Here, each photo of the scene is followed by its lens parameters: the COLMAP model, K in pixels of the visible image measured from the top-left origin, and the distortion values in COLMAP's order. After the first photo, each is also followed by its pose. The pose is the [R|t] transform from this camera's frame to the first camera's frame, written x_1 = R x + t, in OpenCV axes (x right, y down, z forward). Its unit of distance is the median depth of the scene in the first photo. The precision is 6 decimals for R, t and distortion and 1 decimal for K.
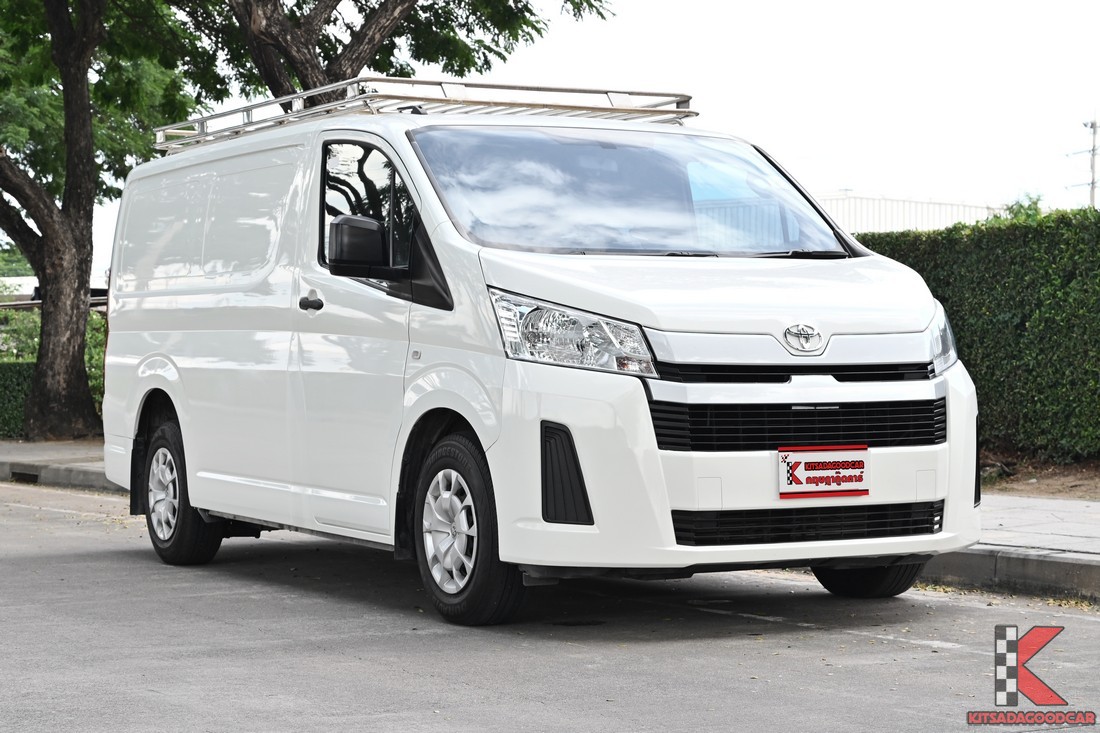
lens RADIAL K [[2346.5, 0, 549.5], [0, 2346.5, 367.0], [0, 0, 1]] dist [0.012106, 0.000000]
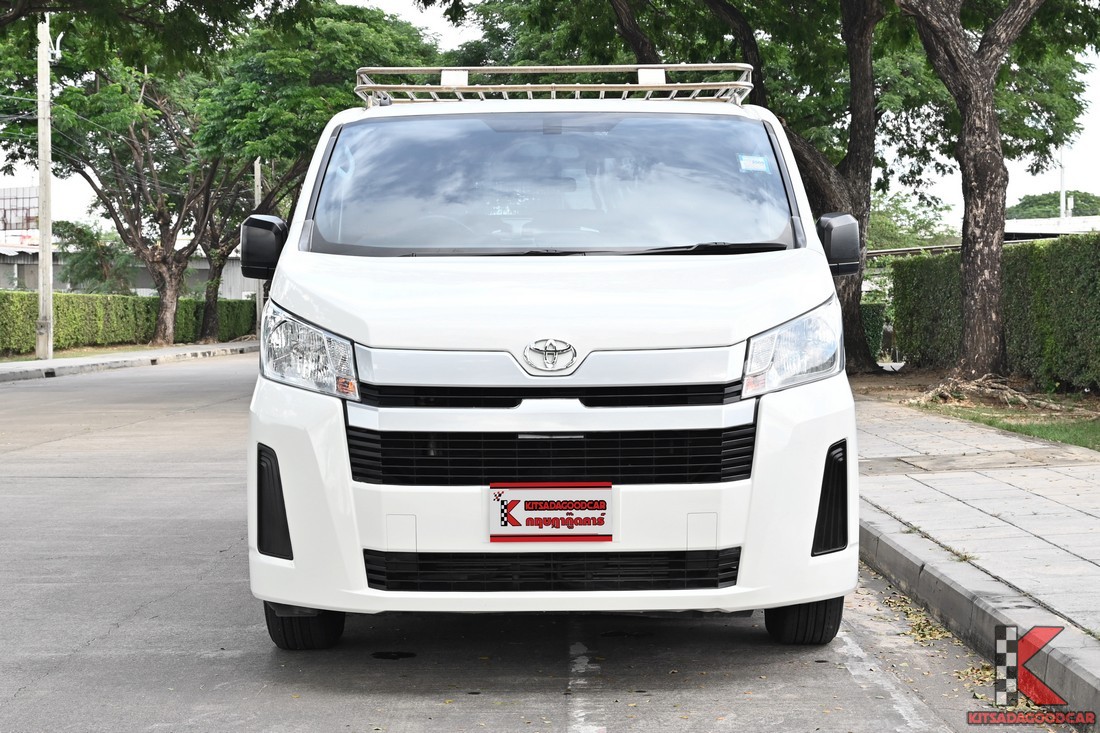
lens RADIAL K [[1986.6, 0, 550.4], [0, 1986.6, 365.2], [0, 0, 1]] dist [-0.072842, 0.000000]
pose [[0.873228, 0.015548, -0.487064, 0.469075], [0.002960, 0.999303, 0.037206, -0.036223], [0.487303, -0.033931, 0.872573, 0.365760]]
